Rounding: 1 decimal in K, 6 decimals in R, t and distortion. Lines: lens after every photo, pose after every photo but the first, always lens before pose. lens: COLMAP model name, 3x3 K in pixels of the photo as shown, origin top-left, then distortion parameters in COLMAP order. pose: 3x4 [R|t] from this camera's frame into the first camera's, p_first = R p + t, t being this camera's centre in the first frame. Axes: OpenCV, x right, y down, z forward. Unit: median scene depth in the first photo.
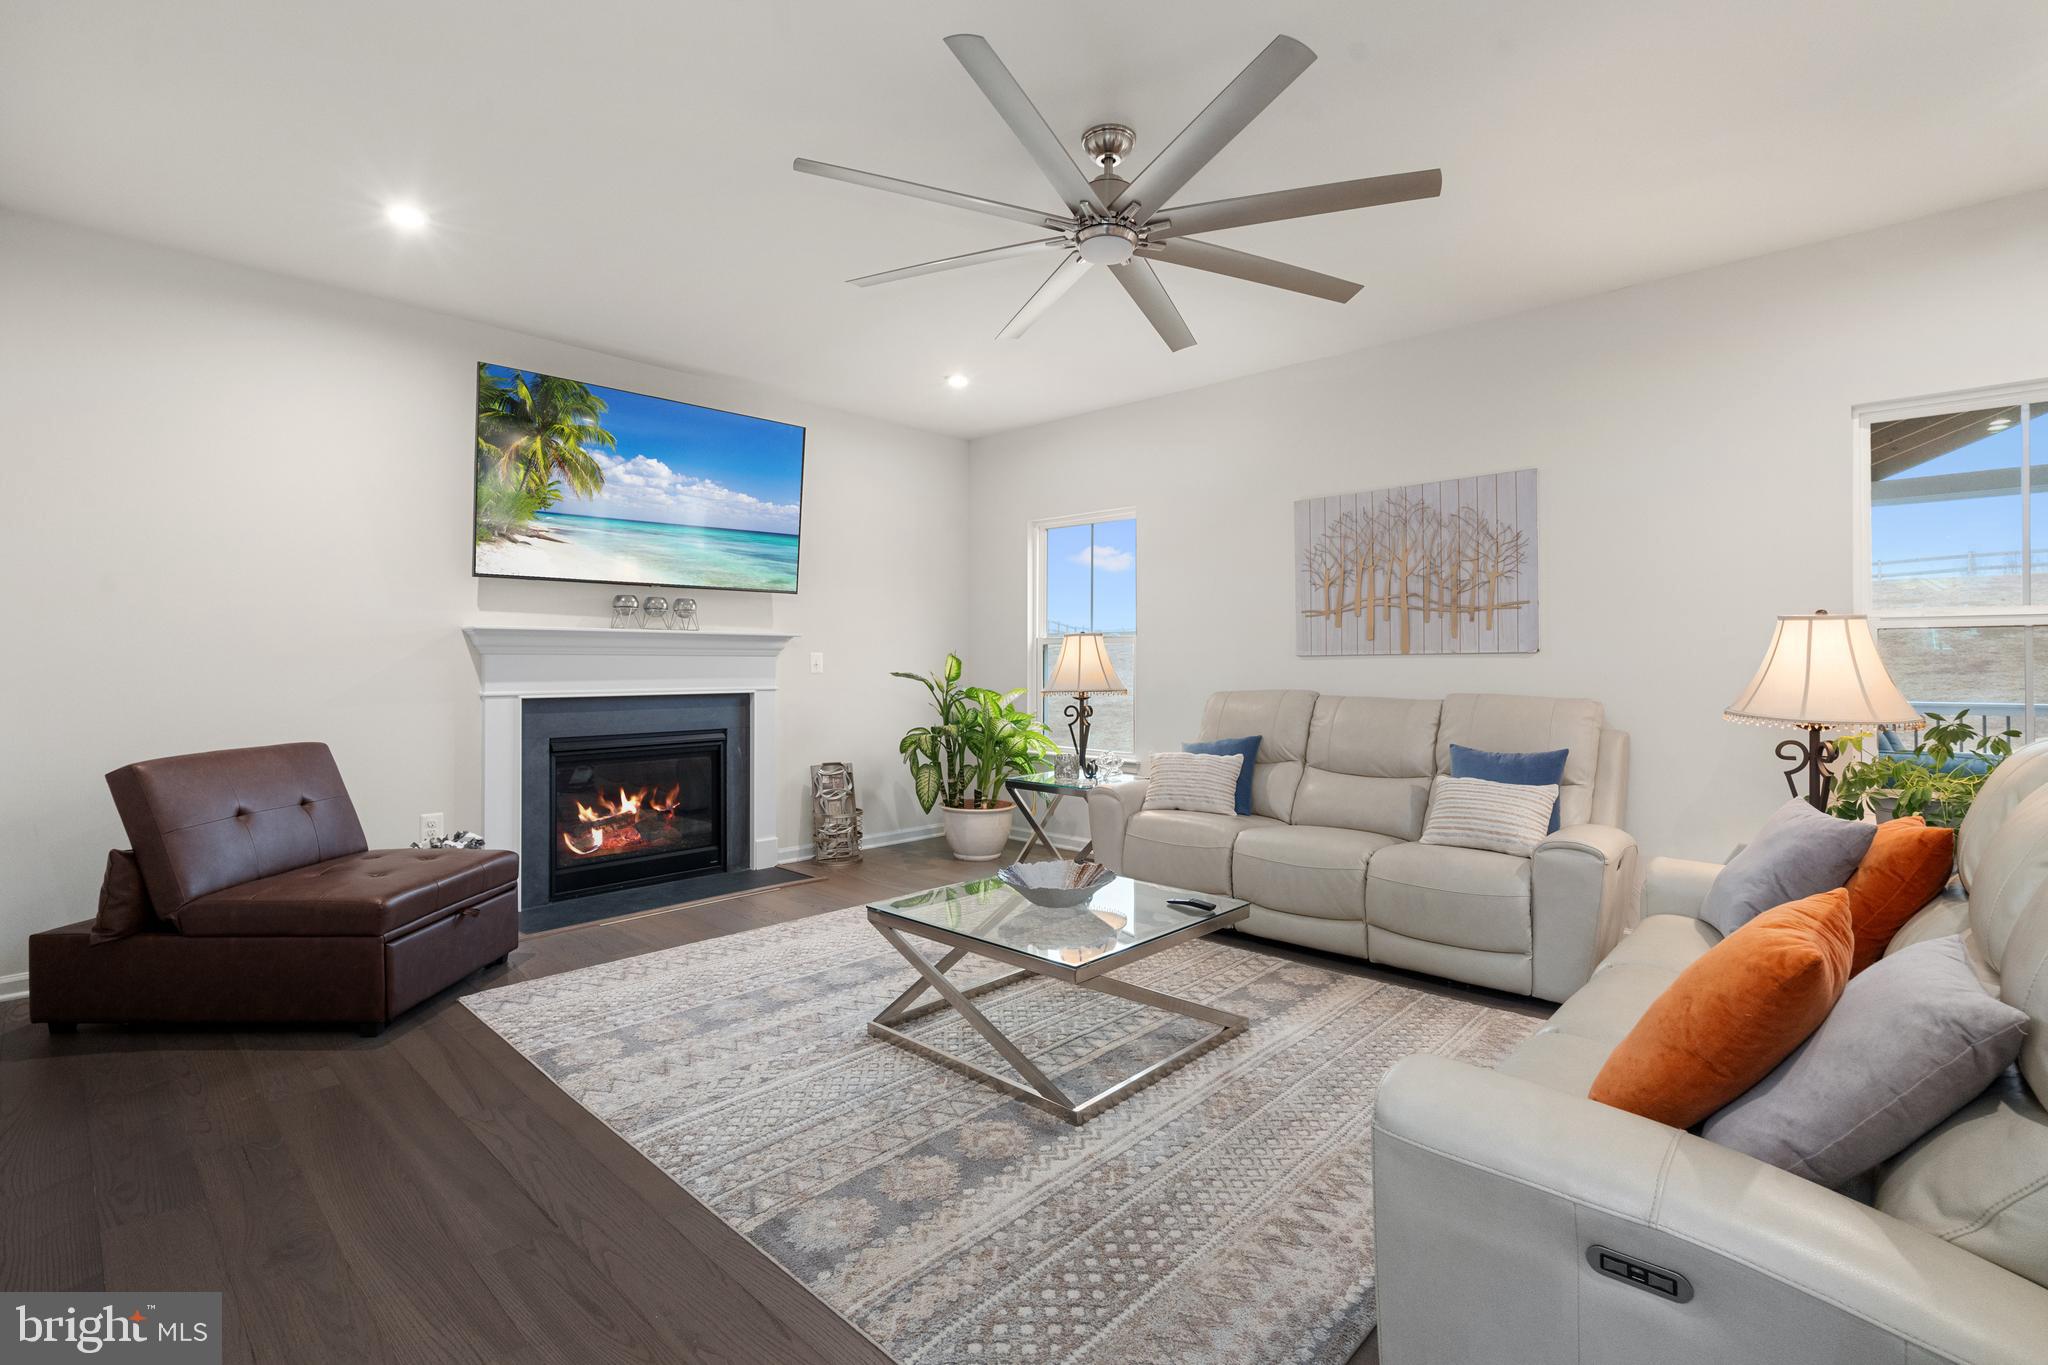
lens RADIAL K [[920.8, 0, 1015.4], [0, 920.8, 672.7], [0, 0, 1]] dist [-0.004210, -0.000475]
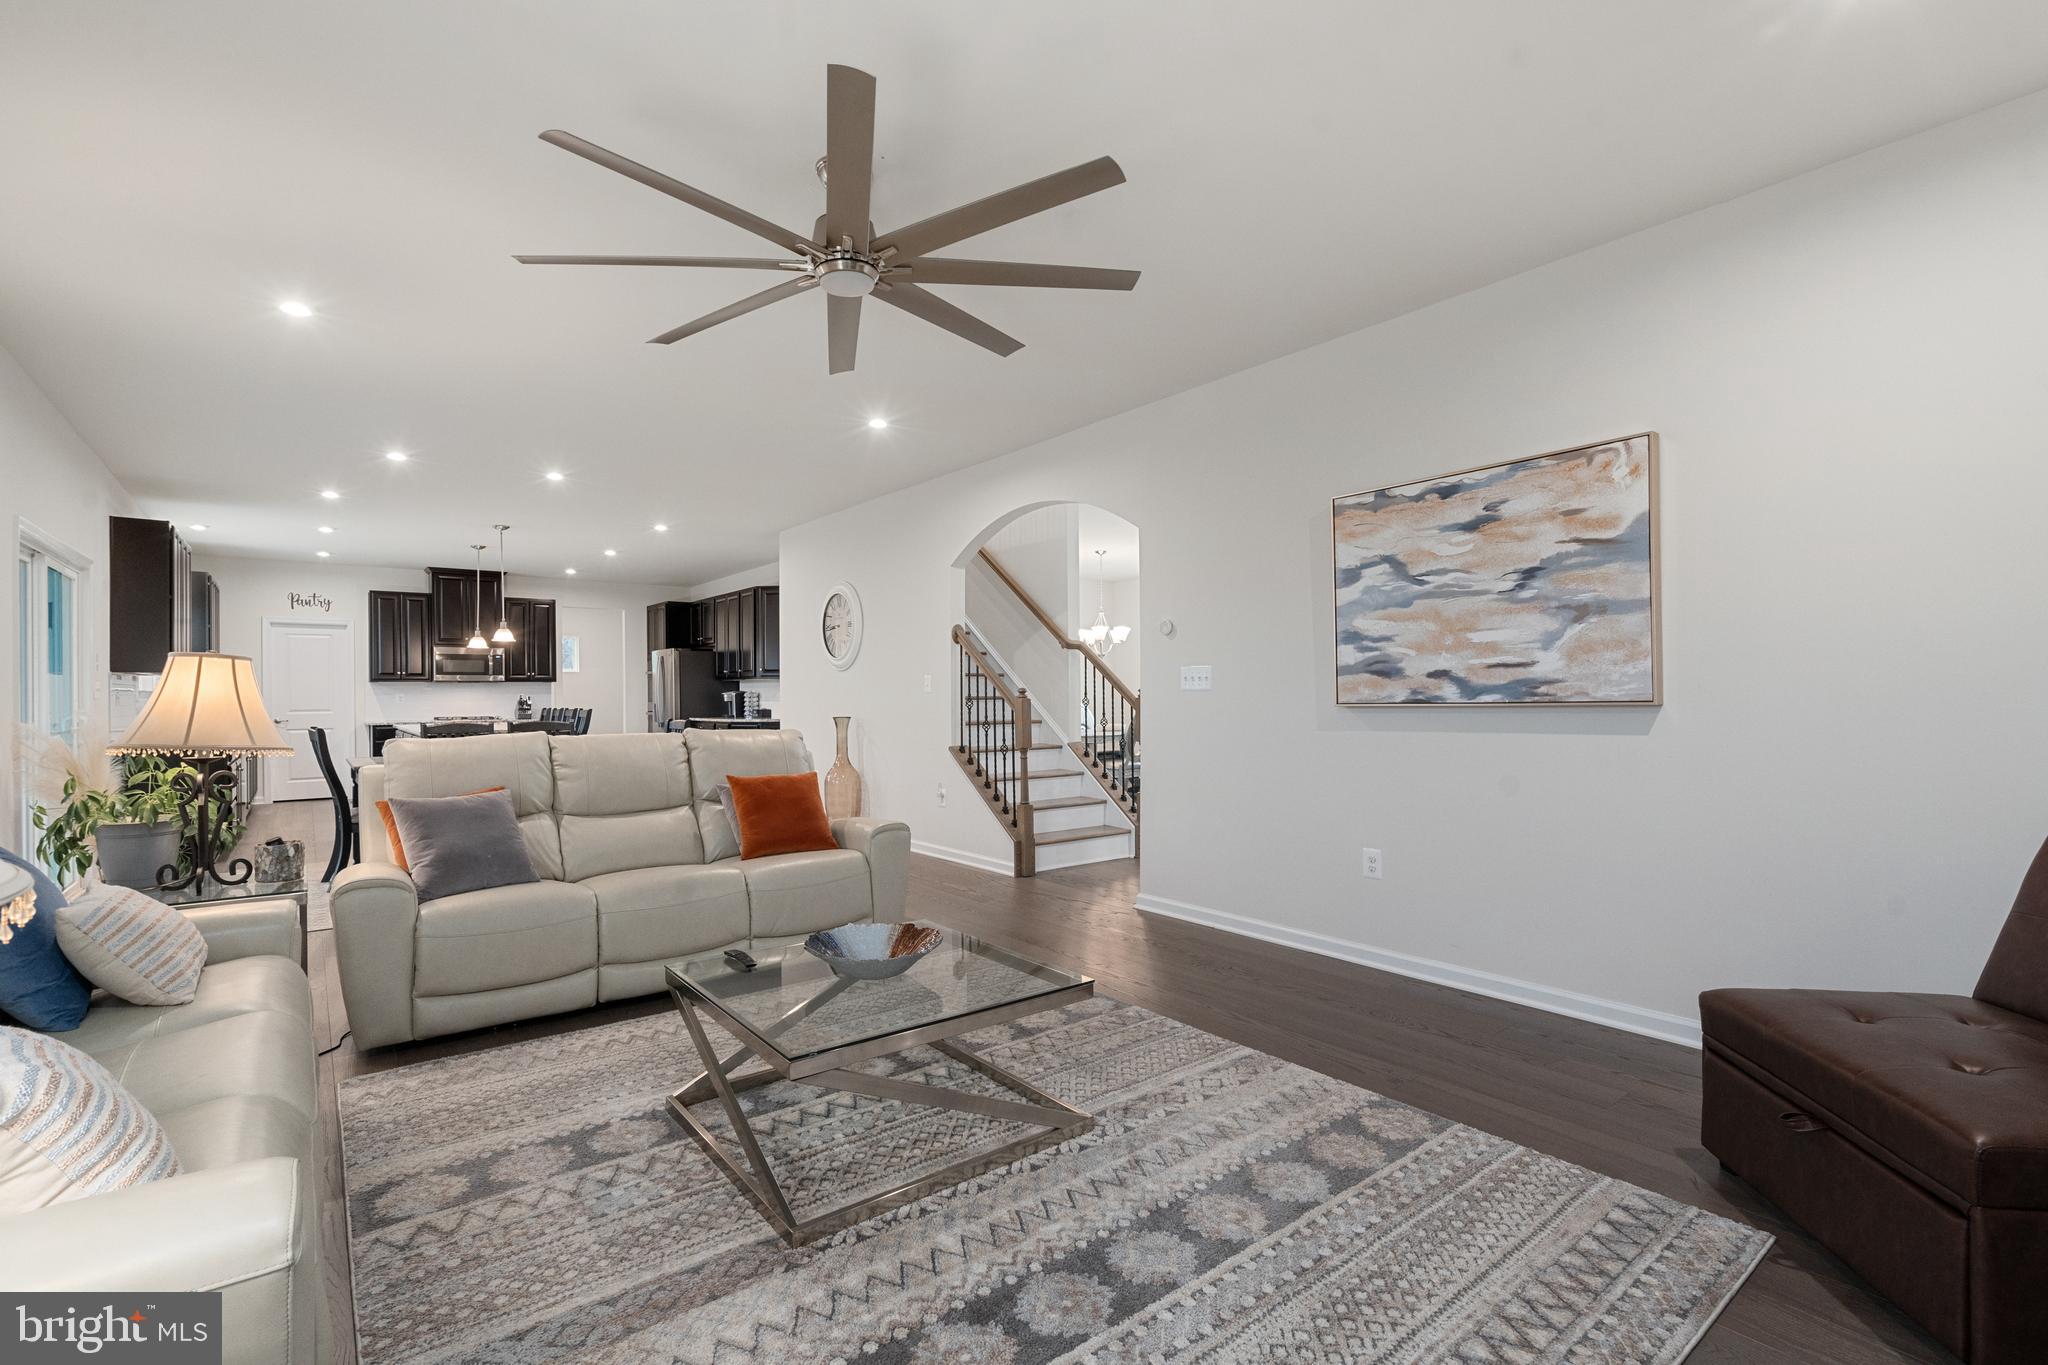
lens RADIAL K [[920.8, 0, 1013.9], [0, 920.8, 693.5], [0, 0, 1]] dist [-0.004210, -0.000475]
pose [[-0.987719, 0.007868, 0.156042, -0.211595], [0.009383, 0.999916, 0.008973, -0.018195], [-0.155958, 0.010327, -0.987710, 1.745915]]
